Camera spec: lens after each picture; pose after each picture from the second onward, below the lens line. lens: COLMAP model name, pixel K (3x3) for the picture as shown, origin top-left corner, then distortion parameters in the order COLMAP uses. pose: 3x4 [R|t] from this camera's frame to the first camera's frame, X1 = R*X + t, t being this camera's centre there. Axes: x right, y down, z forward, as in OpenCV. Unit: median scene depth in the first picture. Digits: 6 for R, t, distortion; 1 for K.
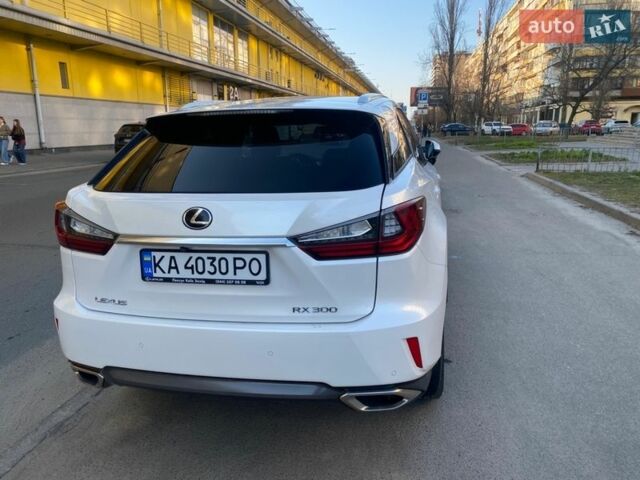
lens RADIAL K [[471.9, 0, 320.0], [0, 471.9, 240.0], [0, 0, 1]] dist [0.050289, -0.000861]
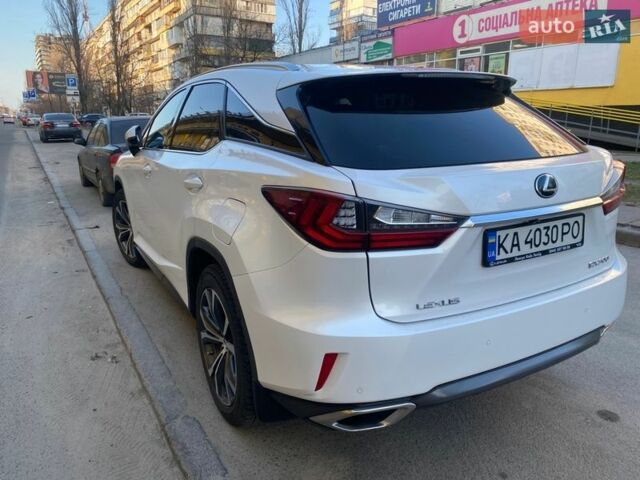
lens RADIAL K [[494.1, 0, 320.0], [0, 494.1, 240.0], [0, 0, 1]] dist [-0.001063, -0.000520]
pose [[0.764033, -0.146102, 0.628417, -1.188517], [0.141284, 0.988269, 0.057991, -0.058195], [-0.629518, 0.044478, 0.775712, 0.513679]]
